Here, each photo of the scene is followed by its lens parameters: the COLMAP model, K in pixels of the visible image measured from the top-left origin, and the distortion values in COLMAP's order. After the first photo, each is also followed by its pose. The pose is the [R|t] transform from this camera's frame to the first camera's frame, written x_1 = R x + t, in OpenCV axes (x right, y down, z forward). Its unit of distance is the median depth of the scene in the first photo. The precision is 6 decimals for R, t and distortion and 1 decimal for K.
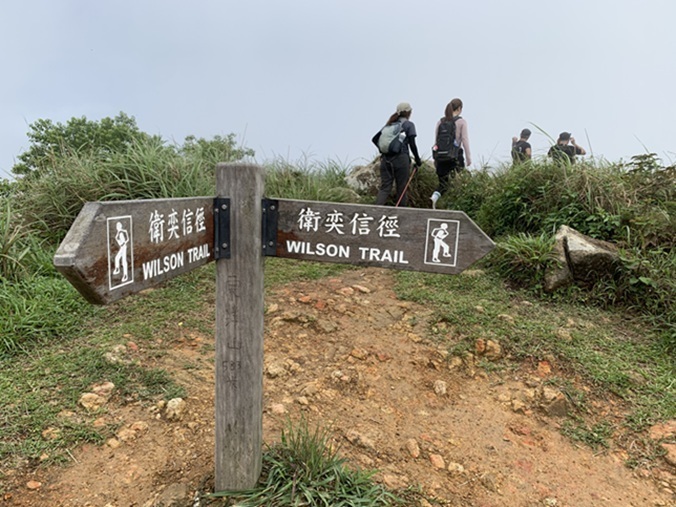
lens RADIAL K [[516.0, 0, 338.0], [0, 516.0, 253.5], [0, 0, 1]] dist [0.065073, -0.050540]
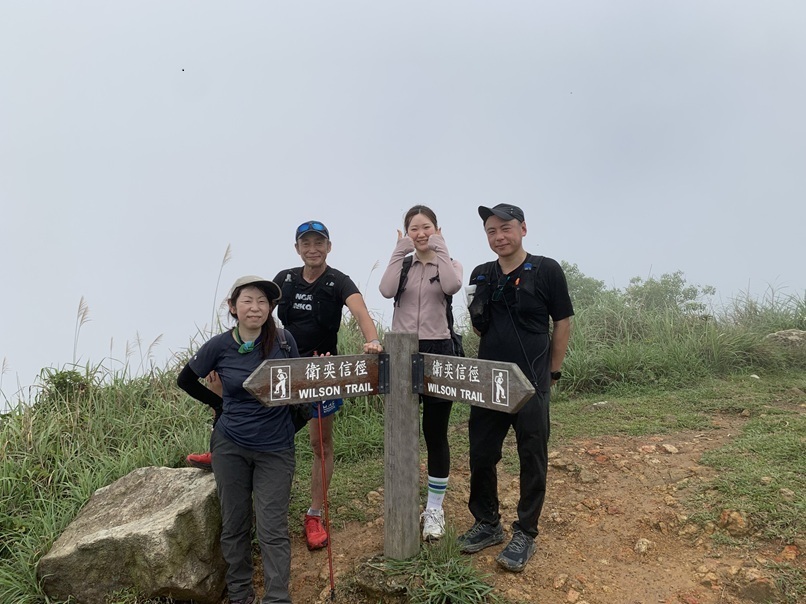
lens RADIAL K [[615.3, 0, 403.0], [0, 615.3, 302.0], [0, 0, 1]] dist [0.065073, -0.050540]
pose [[0.732081, -0.064055, -0.678200, 1.083232], [-0.054848, 0.986795, -0.152407, 0.018034], [0.679006, 0.148772, 0.718900, -0.327353]]
